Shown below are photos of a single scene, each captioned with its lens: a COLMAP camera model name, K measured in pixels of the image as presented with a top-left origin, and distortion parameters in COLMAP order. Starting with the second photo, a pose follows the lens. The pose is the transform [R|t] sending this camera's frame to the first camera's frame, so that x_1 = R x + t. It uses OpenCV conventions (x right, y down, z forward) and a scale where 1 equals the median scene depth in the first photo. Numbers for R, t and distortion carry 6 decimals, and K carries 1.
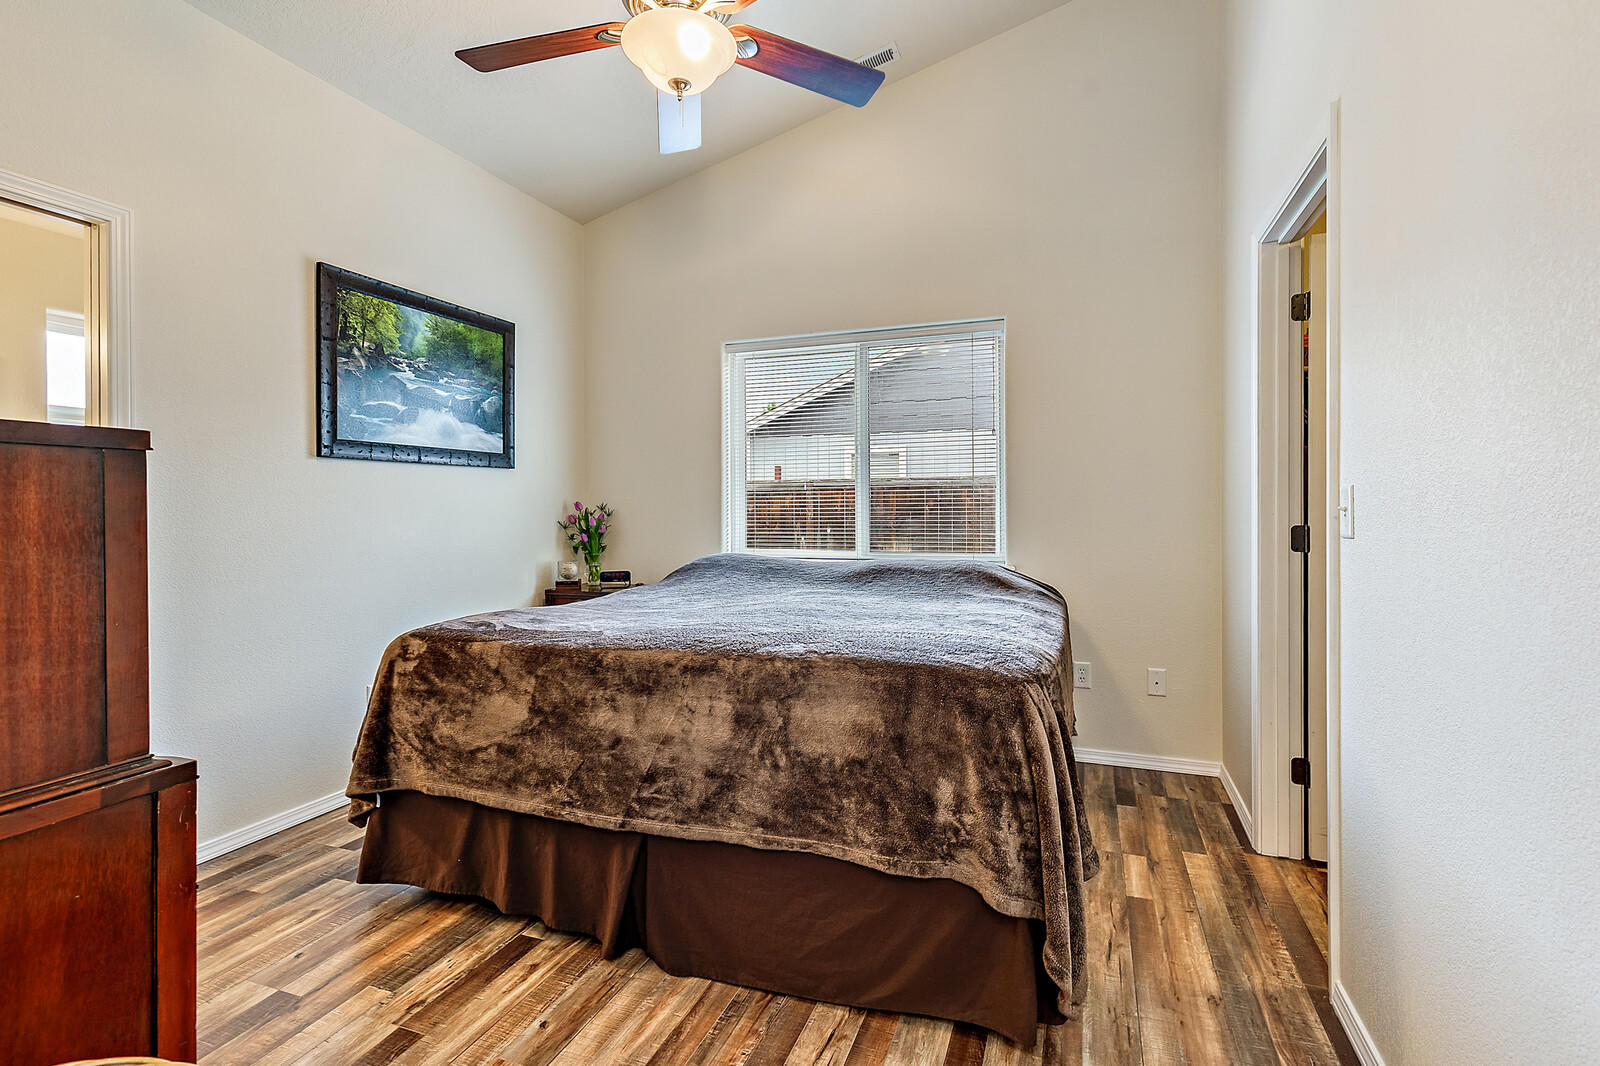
lens RADIAL K [[752.4, 0, 805.7], [0, 752.4, 498.4], [0, 0, 1]] dist [0.005983, 0.000048]
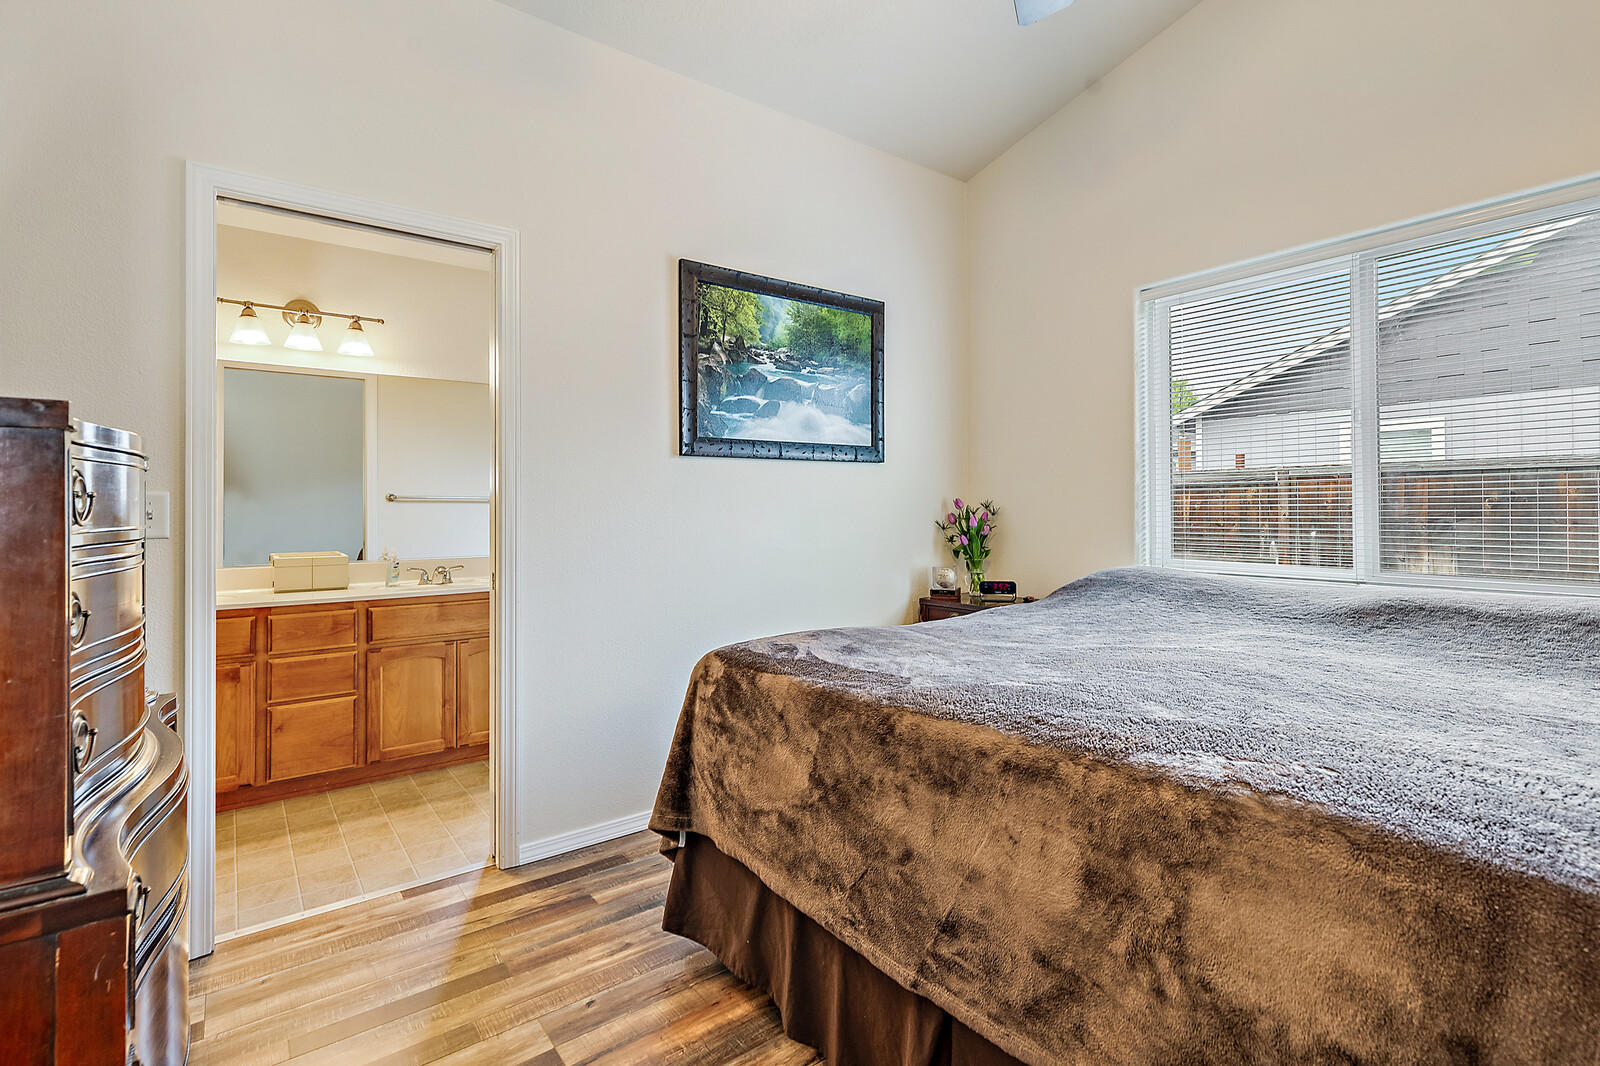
lens RADIAL K [[752.4, 0, 805.7], [0, 752.4, 498.4], [0, 0, 1]] dist [0.005983, 0.000048]
pose [[0.843747, -0.008532, -0.536674, 0.031697], [0.010828, 0.999941, 0.001128, 0.002782], [0.536633, -0.006763, 0.843789, 0.340847]]
